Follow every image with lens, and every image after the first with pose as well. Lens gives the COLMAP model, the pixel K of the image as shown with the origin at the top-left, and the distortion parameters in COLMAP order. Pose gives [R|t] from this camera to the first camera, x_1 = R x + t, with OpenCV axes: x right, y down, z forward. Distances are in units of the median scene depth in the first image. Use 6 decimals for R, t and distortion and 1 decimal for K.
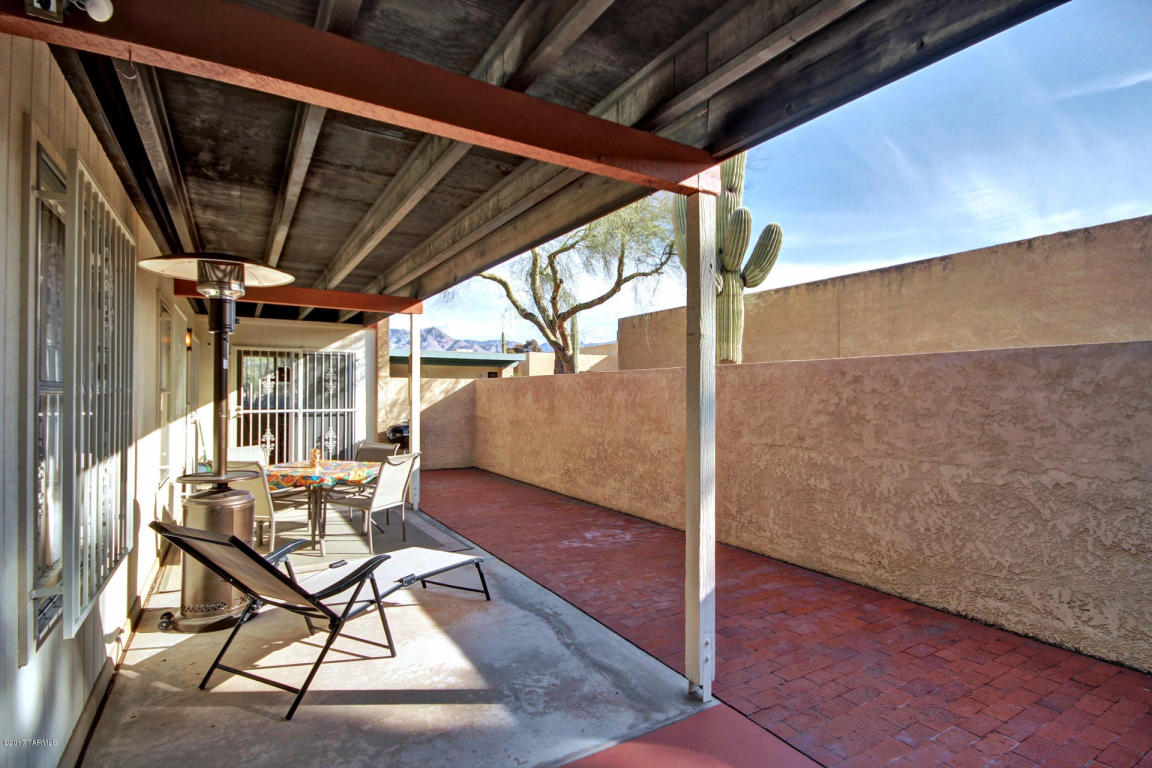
lens RADIAL K [[549.8, 0, 602.2], [0, 549.8, 385.1], [0, 0, 1]] dist [-0.002447, -0.000140]
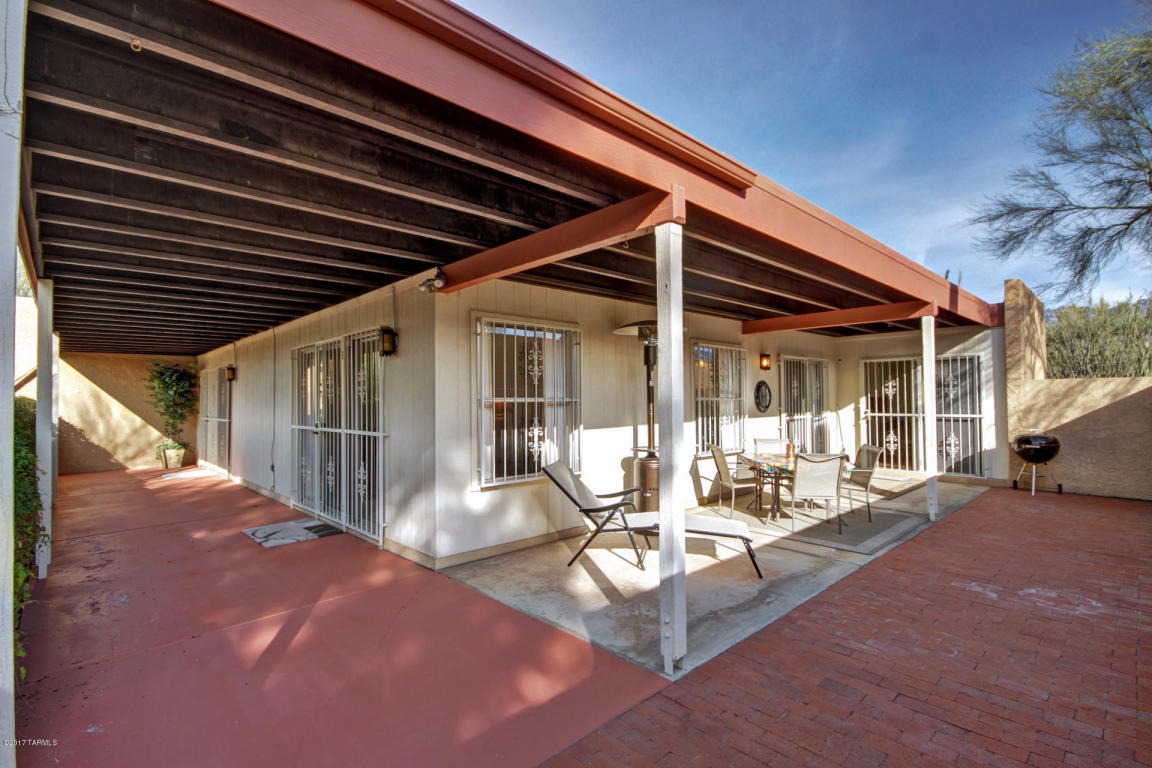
lens RADIAL K [[549.8, 0, 602.2], [0, 549.8, 385.1], [0, 0, 1]] dist [-0.002447, -0.000140]
pose [[0.221754, -0.028603, -0.974683, 0.369396], [0.021163, 0.999475, -0.024516, 0.002477], [0.974873, -0.015190, 0.222243, 0.181253]]
